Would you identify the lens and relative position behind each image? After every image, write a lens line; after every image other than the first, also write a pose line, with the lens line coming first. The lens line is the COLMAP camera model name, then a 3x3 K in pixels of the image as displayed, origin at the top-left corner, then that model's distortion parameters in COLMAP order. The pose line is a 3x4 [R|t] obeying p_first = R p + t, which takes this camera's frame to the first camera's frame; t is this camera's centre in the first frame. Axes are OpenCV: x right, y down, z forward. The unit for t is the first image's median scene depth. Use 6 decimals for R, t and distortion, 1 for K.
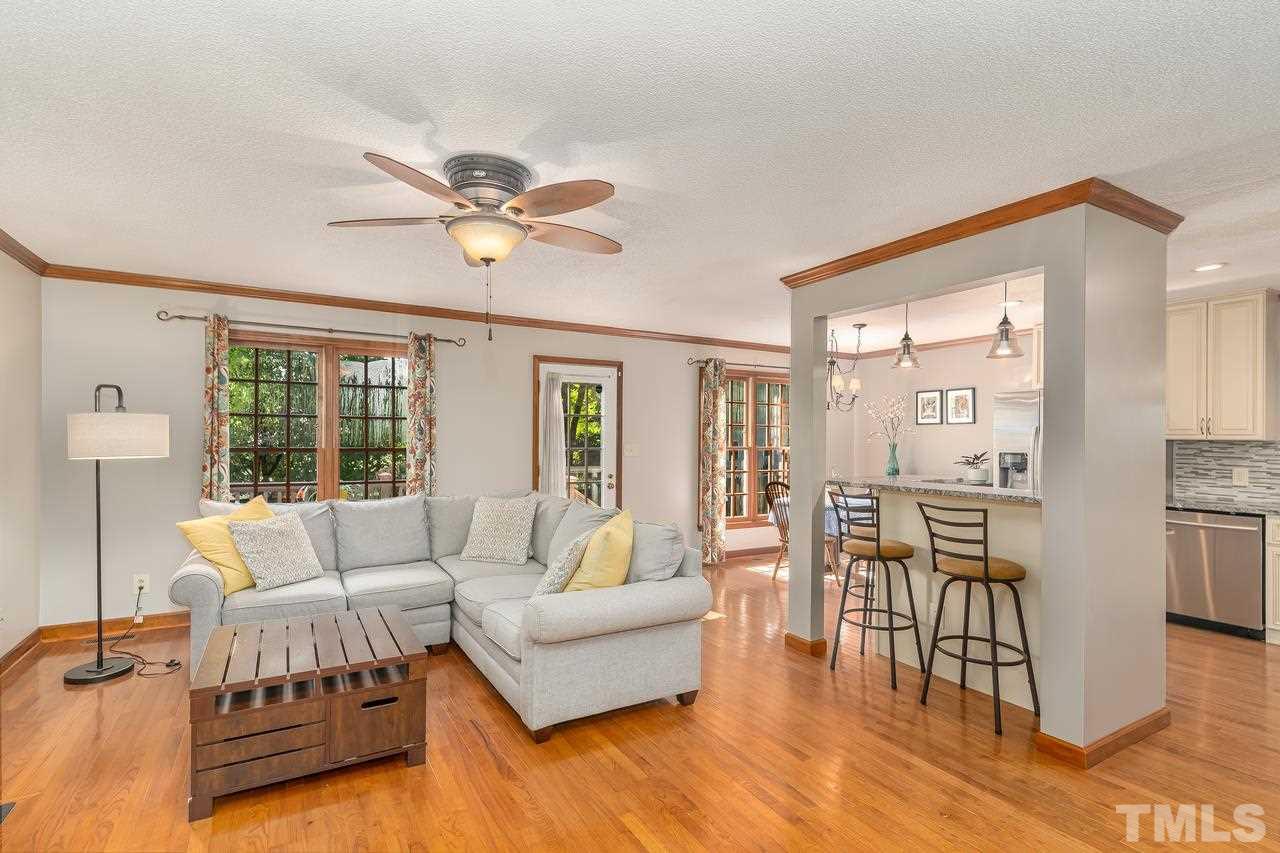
lens RADIAL K [[610.4, 0, 639.8], [0, 610.4, 436.6], [0, 0, 1]] dist [-0.000268, -0.000009]
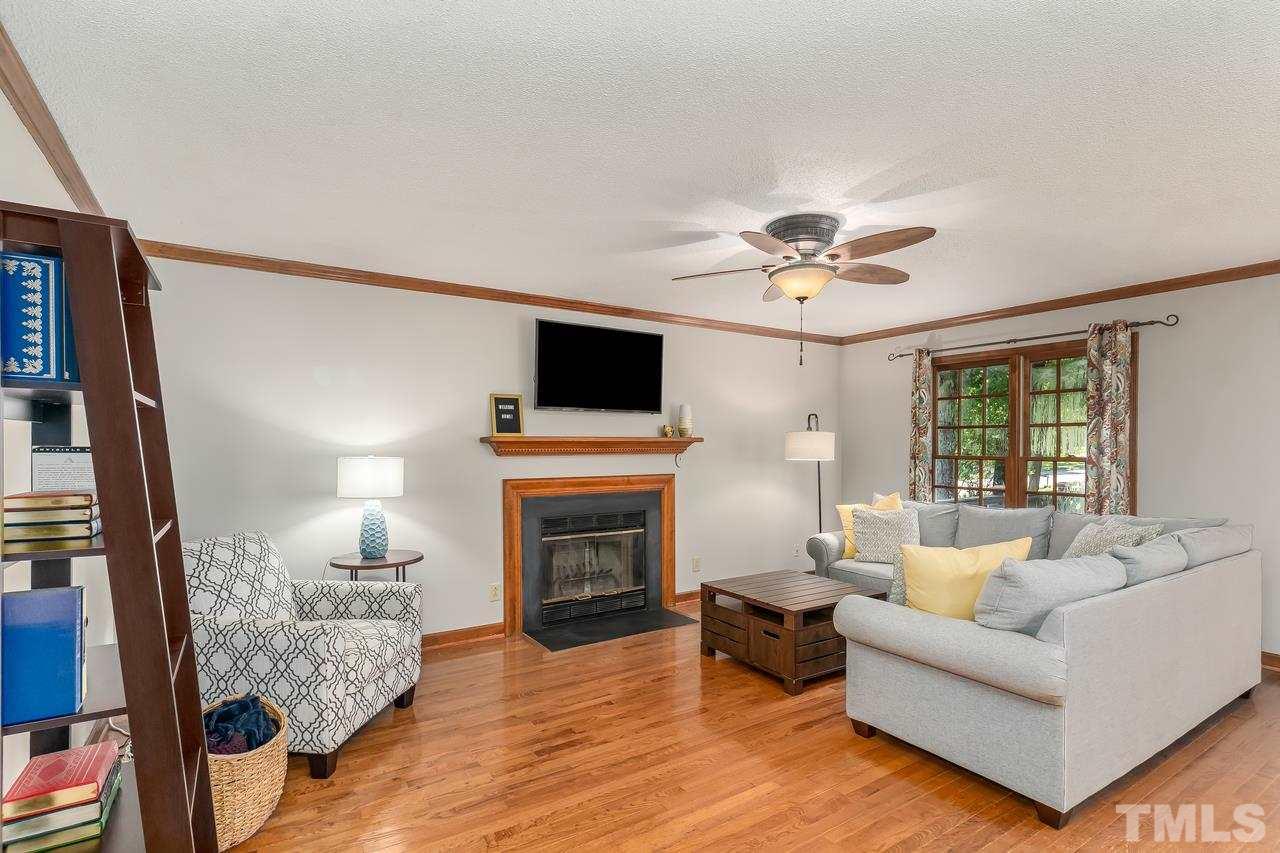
lens RADIAL K [[614.8, 0, 619.2], [0, 614.8, 449.6], [0, 0, 1]] dist [0.000308, 0.000169]
pose [[0.022467, 0.000469, -0.999747, 0.568676], [0.003399, 0.999994, 0.000546, 0.005114], [0.999742, -0.003410, 0.022465, 0.360759]]
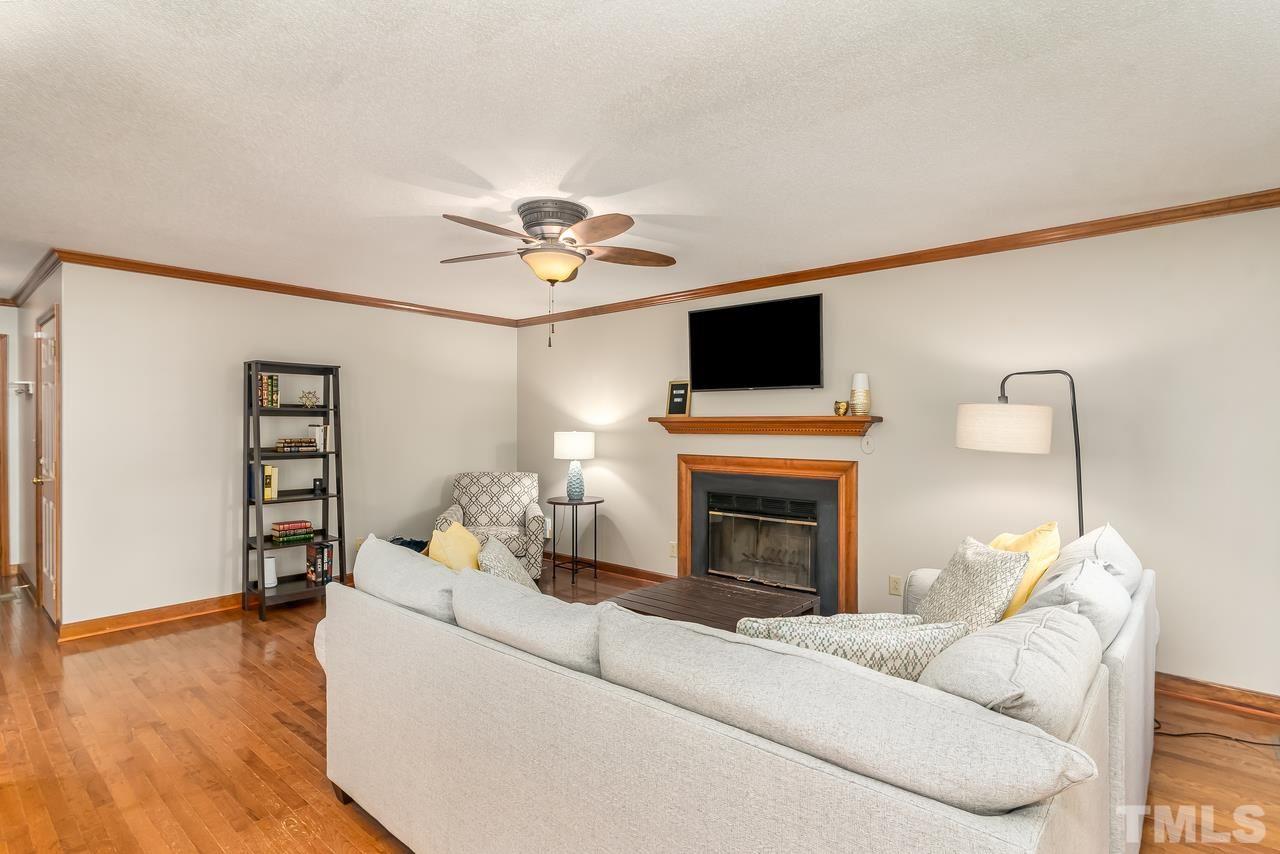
lens RADIAL K [[634.7, 0, 640.0], [0, 634.7, 427.0], [0, 0, 1]] dist [0.016135, -0.000283]
pose [[-0.947024, -0.009354, -0.321026, -0.003204], [-0.009531, 0.999954, -0.001019, 0.004029], [0.321021, 0.002095, -0.947070, 1.350062]]
